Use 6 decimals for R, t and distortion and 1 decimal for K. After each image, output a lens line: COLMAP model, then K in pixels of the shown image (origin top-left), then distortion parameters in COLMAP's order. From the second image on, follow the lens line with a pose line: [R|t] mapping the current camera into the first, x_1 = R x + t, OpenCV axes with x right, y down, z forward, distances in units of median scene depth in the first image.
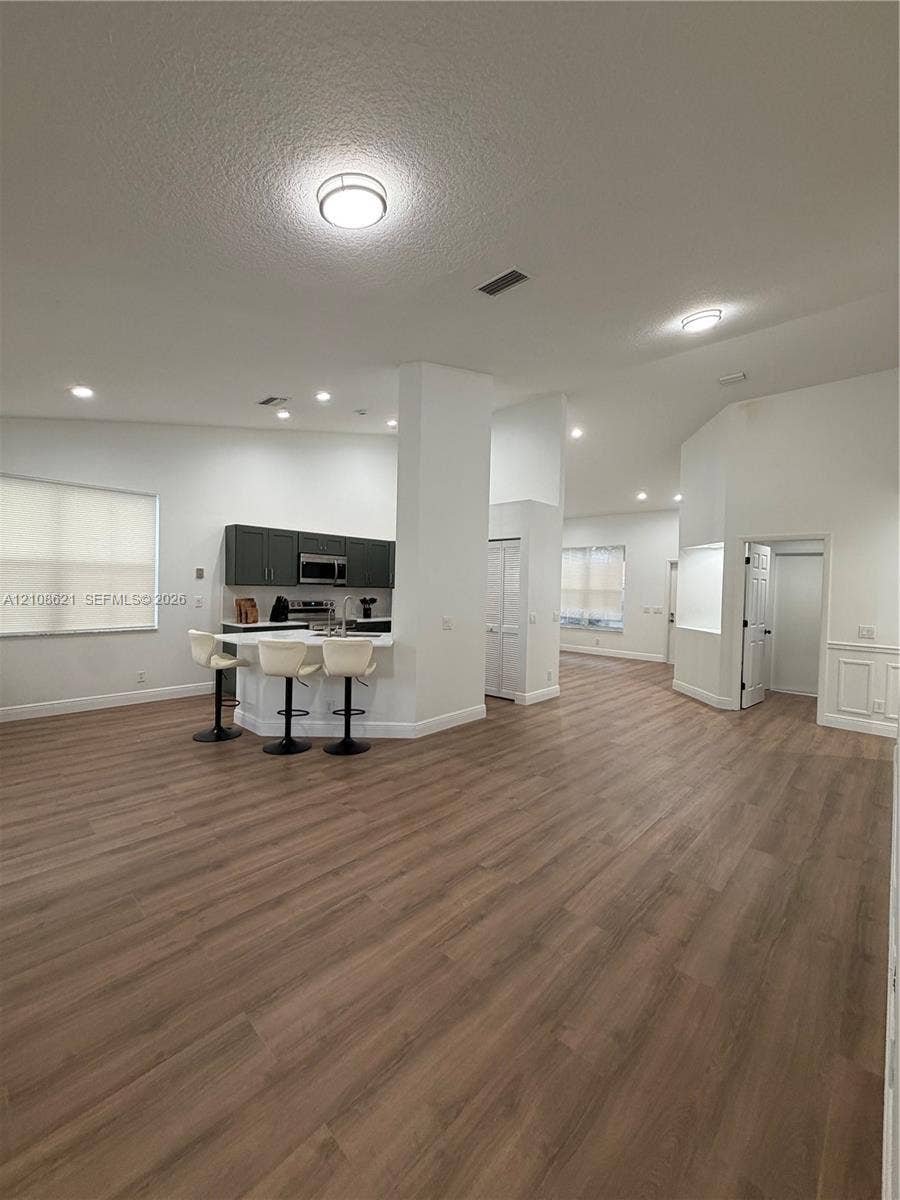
lens RADIAL K [[477.5, 0, 448.2], [0, 477.5, 598.1], [0, 0, 1]] dist [0.000026, -0.000296]
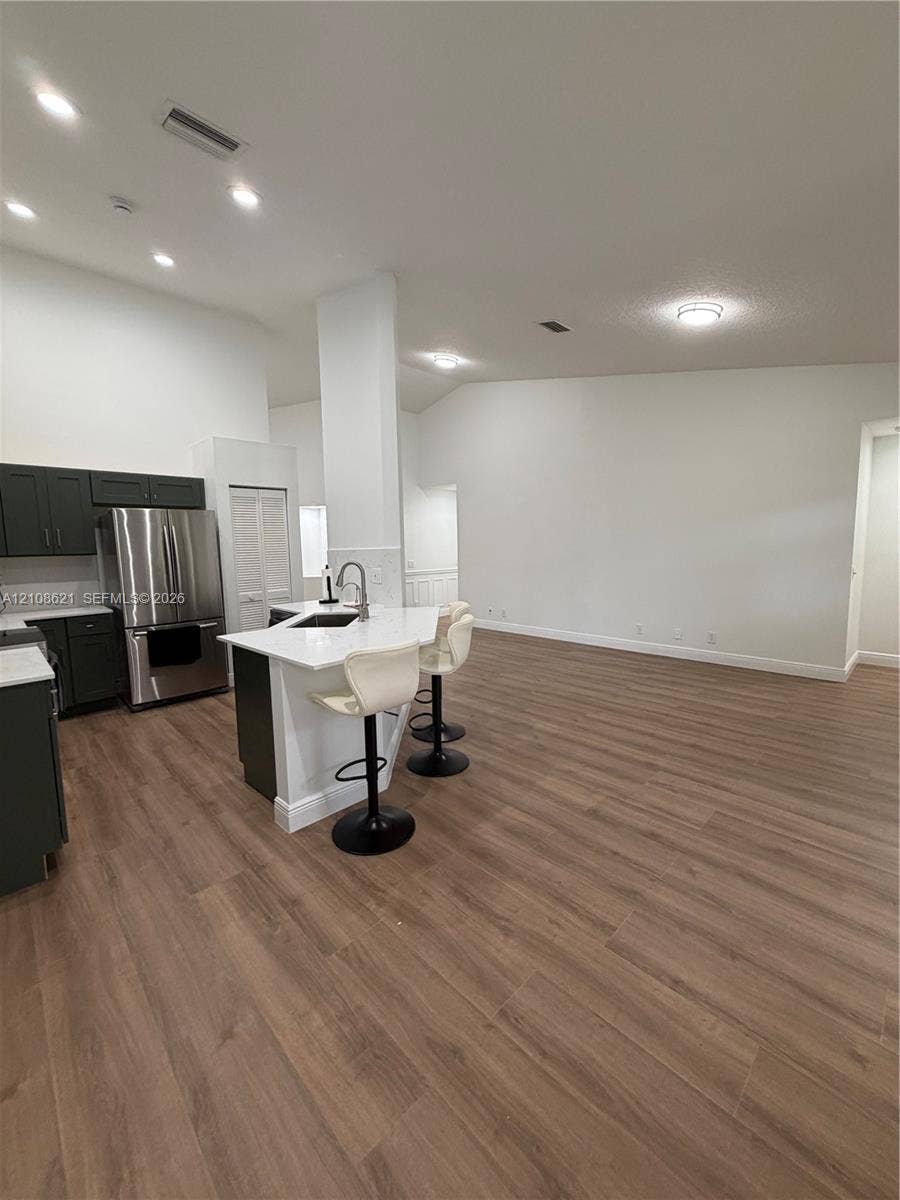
lens RADIAL K [[477.5, 0, 448.2], [0, 477.5, 598.1], [0, 0, 1]] dist [0.000026, -0.000296]
pose [[0.038855, -0.136300, 0.989905, -0.964802], [0.042159, 0.989995, 0.134658, -0.042404], [-0.998355, 0.036501, 0.044213, 0.867935]]
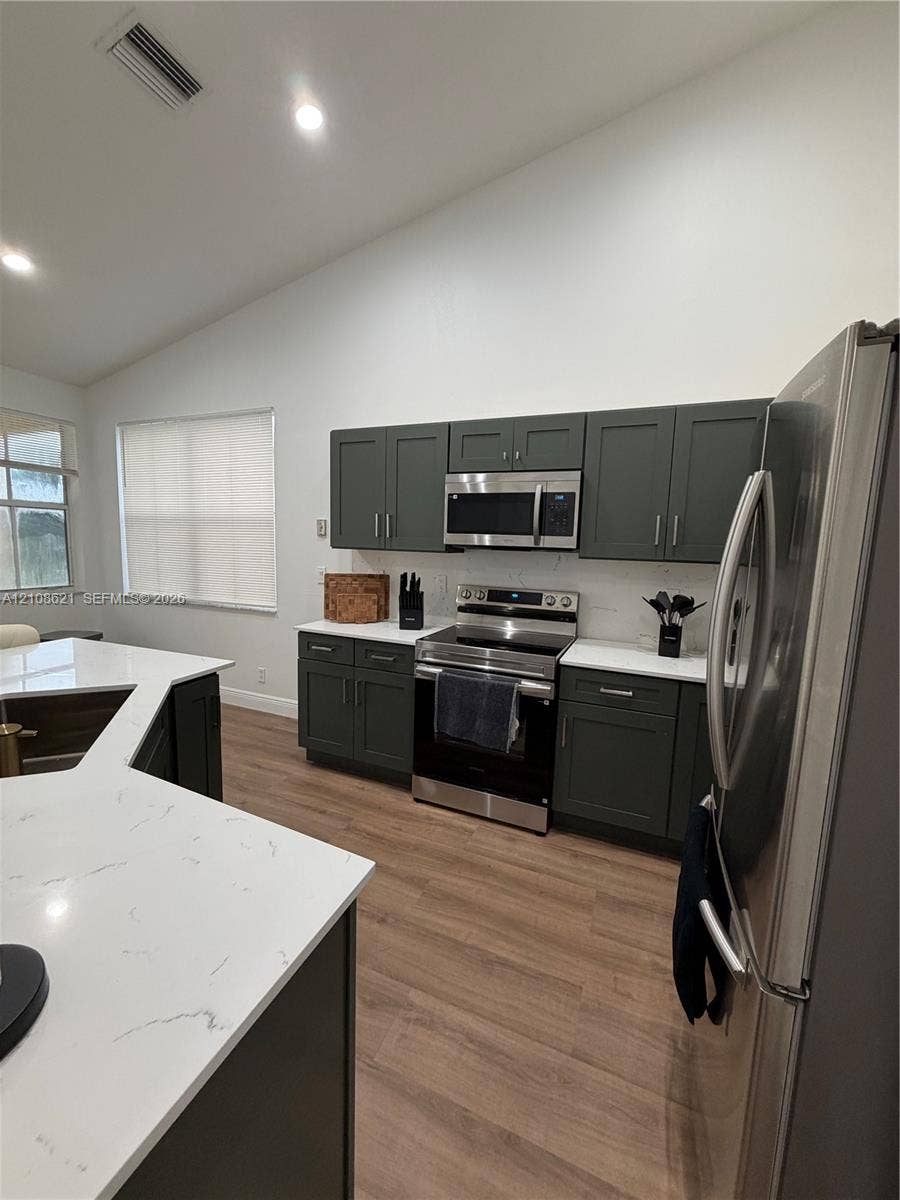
lens RADIAL K [[477.5, 0, 448.2], [0, 477.5, 598.1], [0, 0, 1]] dist [0.000026, -0.000296]
pose [[0.352655, 0.102436, -0.930130, 0.133955], [-0.042626, 0.994717, 0.093388, -0.035649], [0.934782, 0.006714, 0.355158, 1.229358]]
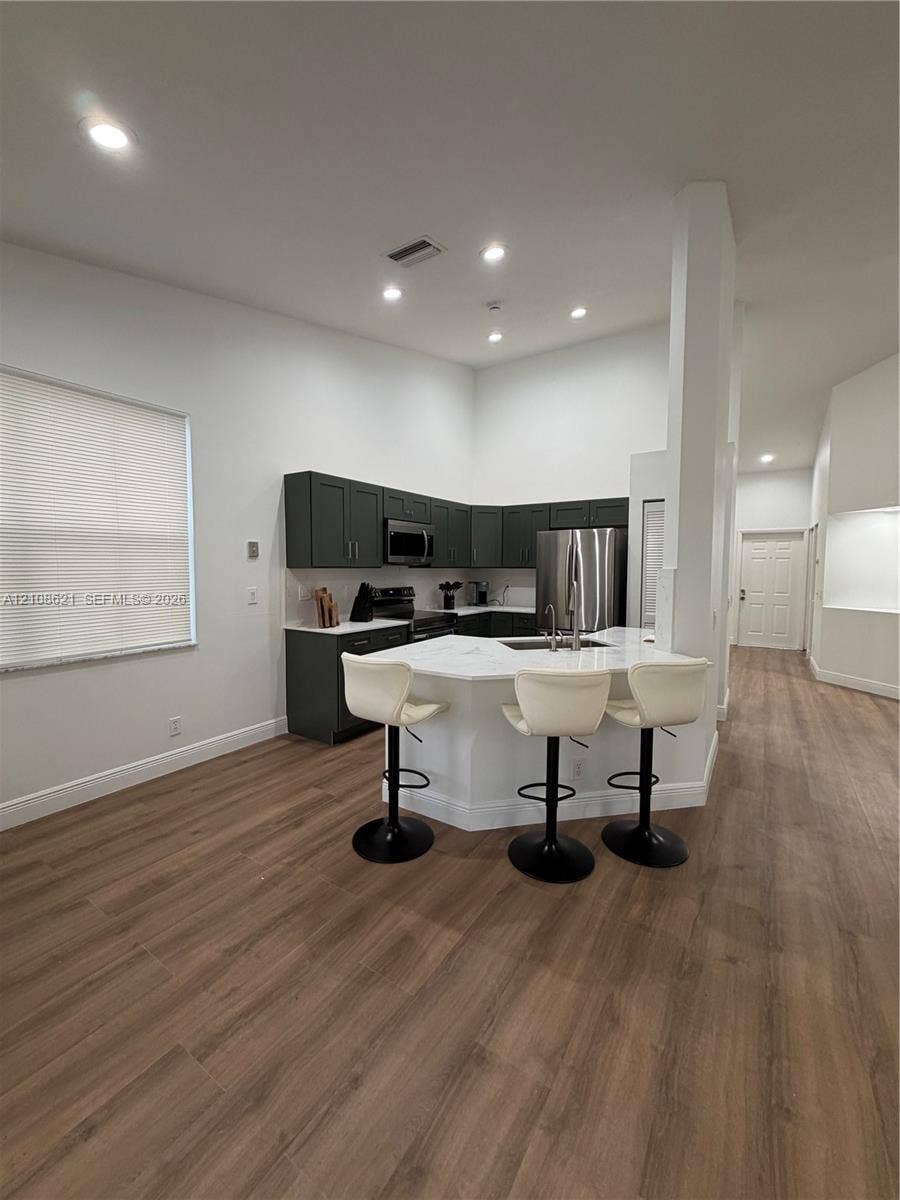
lens RADIAL K [[477.5, 0, 448.2], [0, 477.5, 598.1], [0, 0, 1]] dist [0.000026, -0.000296]
pose [[0.984040, -0.030705, 0.175280, -0.500016], [0.022792, 0.998636, 0.046984, -0.016666], [-0.176484, -0.042239, 0.983397, 0.448494]]
